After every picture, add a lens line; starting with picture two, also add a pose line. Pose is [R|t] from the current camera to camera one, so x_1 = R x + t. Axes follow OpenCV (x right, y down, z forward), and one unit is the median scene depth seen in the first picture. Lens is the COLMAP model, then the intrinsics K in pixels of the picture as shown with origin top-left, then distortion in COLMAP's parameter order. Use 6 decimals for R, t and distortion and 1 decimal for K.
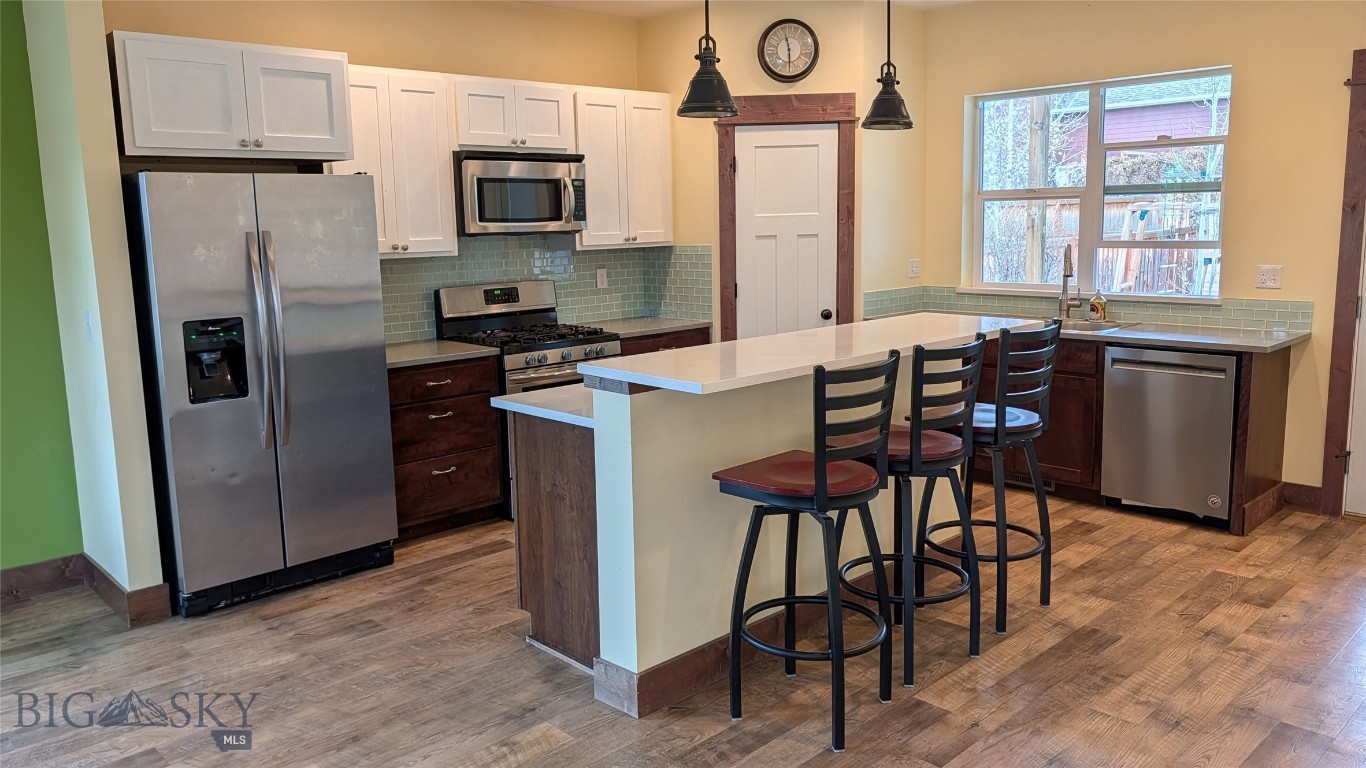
lens RADIAL K [[990.7, 0, 686.2], [0, 990.7, 369.1], [0, 0, 1]] dist [0.061444, -0.075689]
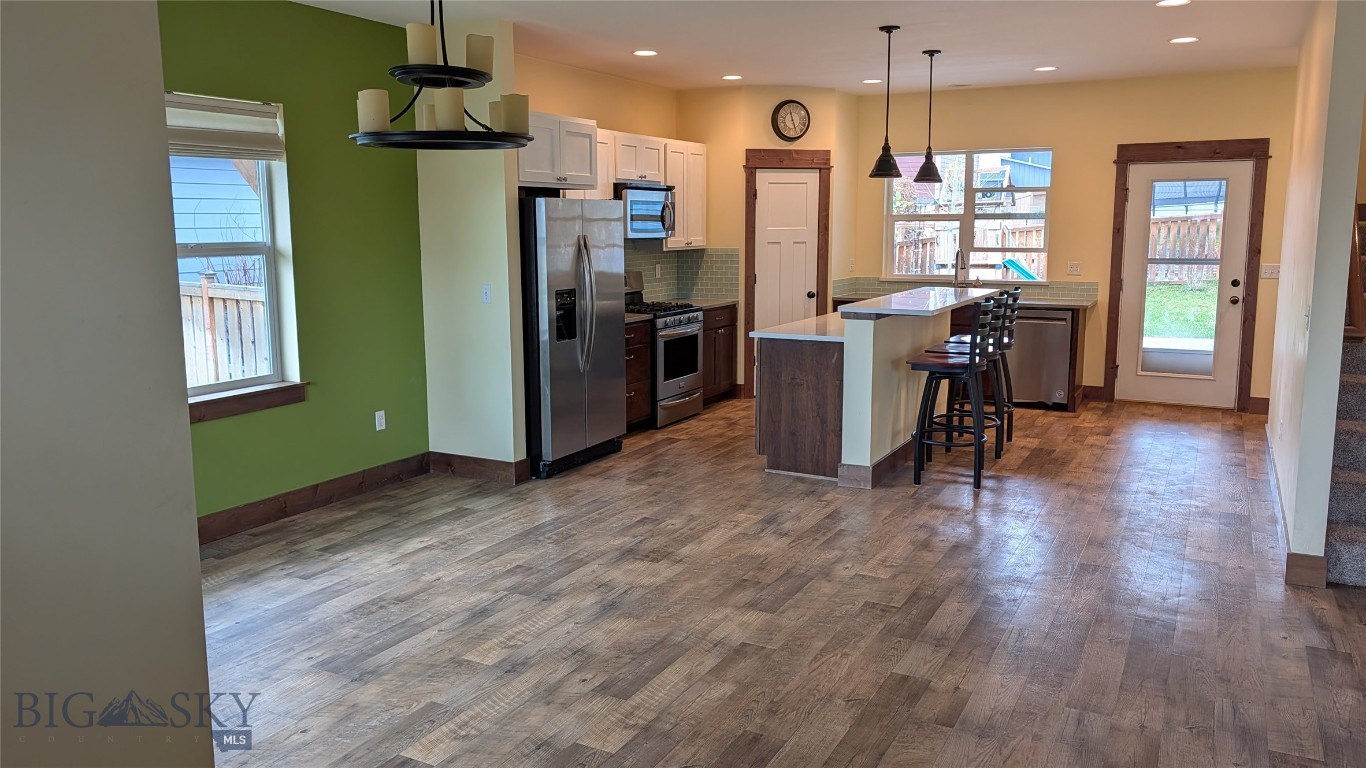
lens RADIAL K [[978.8, 0, 695.5], [0, 978.8, 372.3], [0, 0, 1]] dist [0.056893, -0.071650]
pose [[0.950605, -0.029177, 0.309029, -0.570647], [0.031047, 0.999517, -0.001135, 0.068791], [-0.308847, 0.010673, 0.951052, -0.422679]]
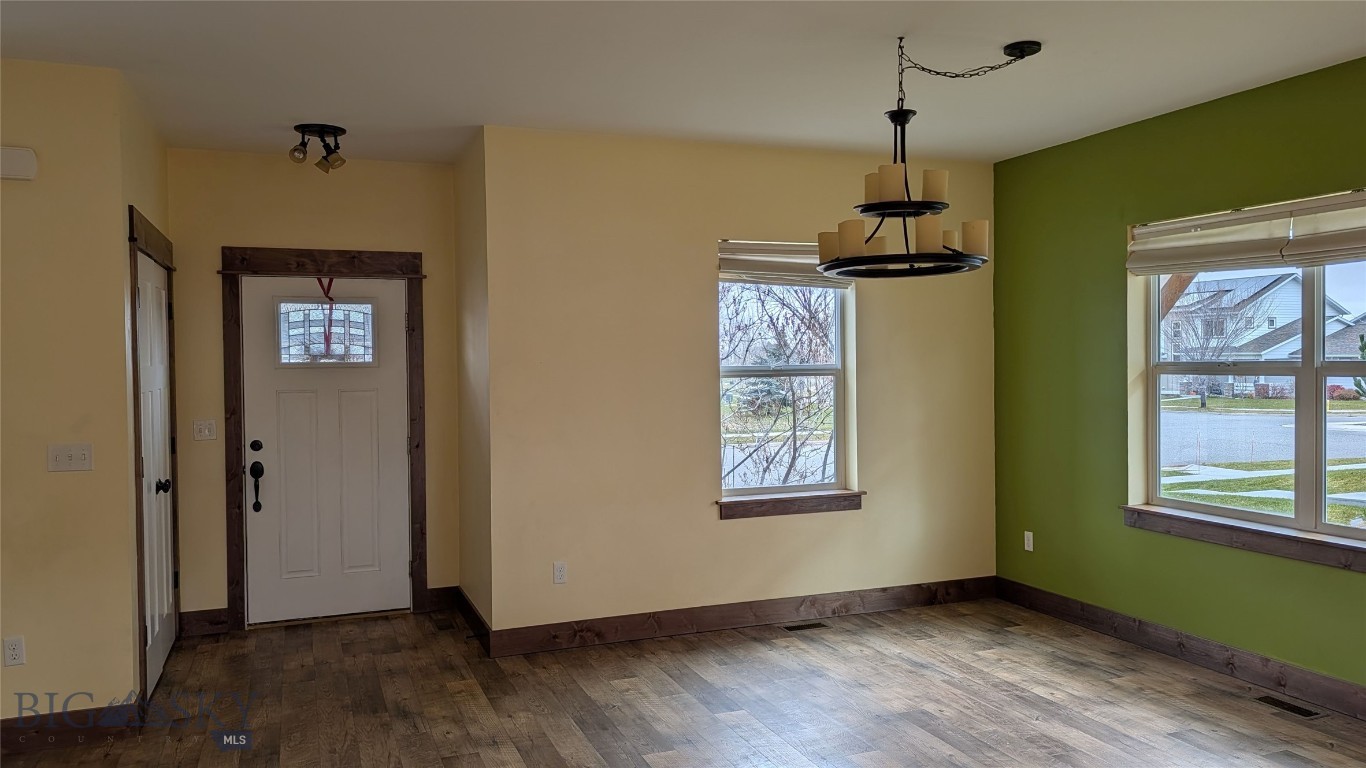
lens RADIAL K [[965.9, 0, 653.9], [0, 965.9, 377.7], [0, 0, 1]] dist [-0.002567, -0.000108]
pose [[-0.395204, 0.049577, -0.917255, 0.203402], [-0.115406, 0.987951, 0.103121, -0.070812], [0.911315, 0.146611, -0.384721, 0.374217]]
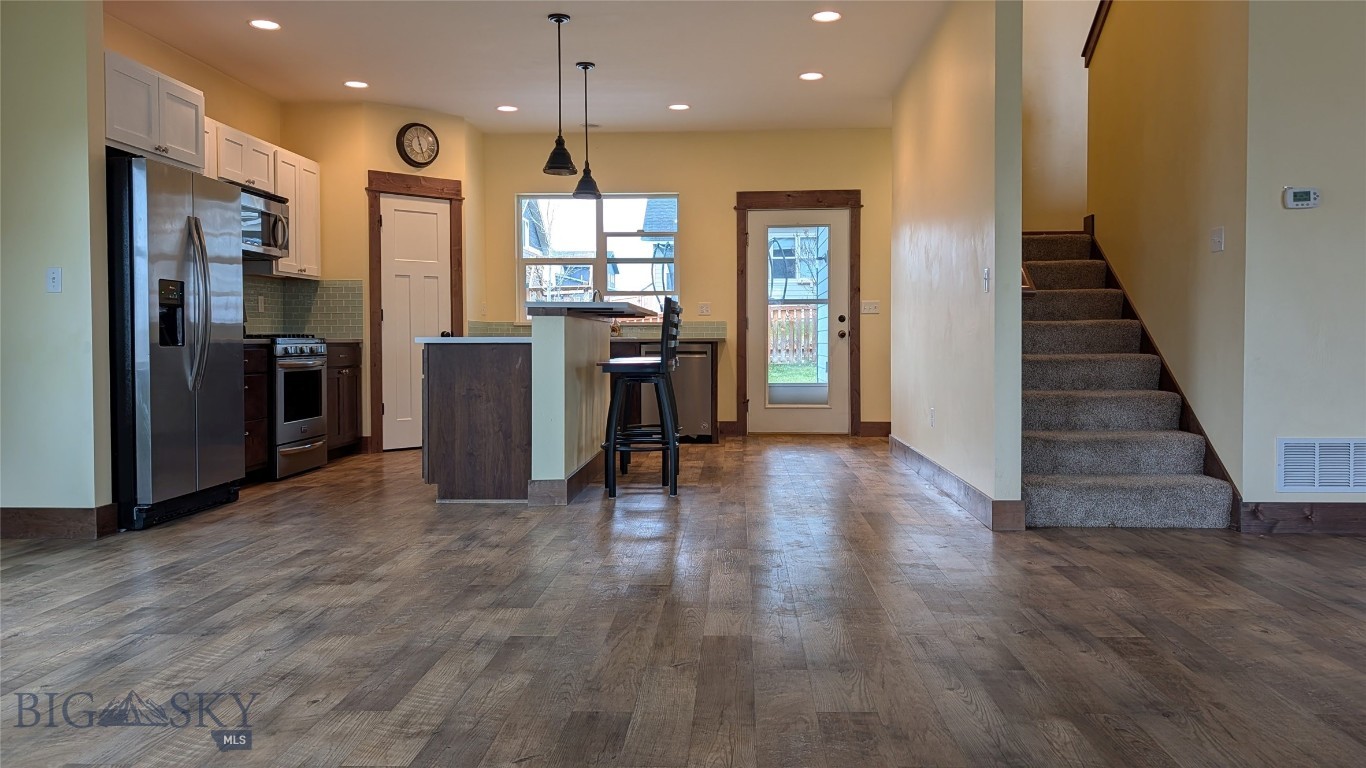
lens RADIAL K [[978.8, 0, 695.5], [0, 978.8, 372.3], [0, 0, 1]] dist [0.056893, -0.071650]
pose [[0.725408, -0.003479, 0.688310, -0.633762], [0.092695, 0.991372, -0.092681, 0.179760], [-0.682049, 0.131035, 0.719471, -0.243924]]
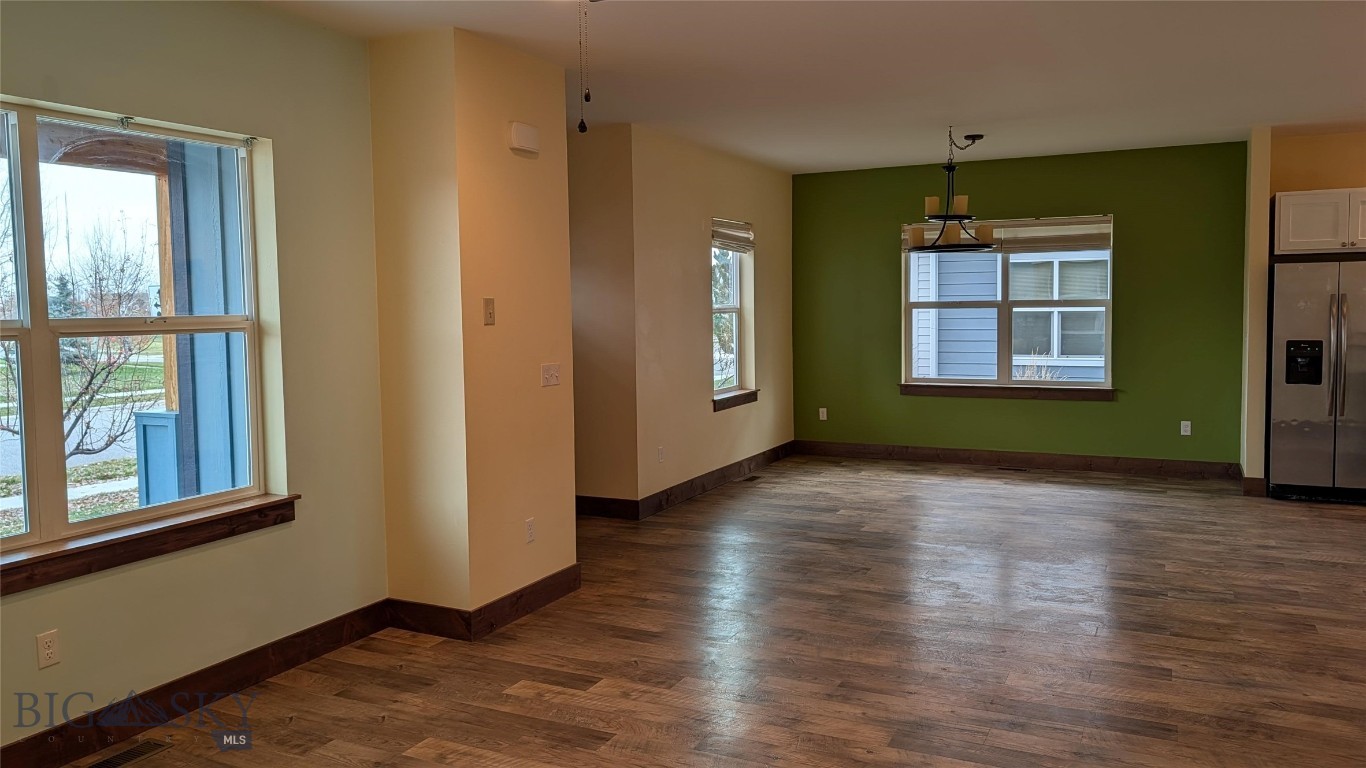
lens RADIAL K [[978.8, 0, 695.5], [0, 978.8, 372.3], [0, 0, 1]] dist [0.056893, -0.071650]
pose [[0.348083, 0.084341, -0.933662, 0.641713], [-0.130228, 0.990639, 0.040938, 0.061021], [0.928374, 0.107339, 0.355808, -0.526086]]
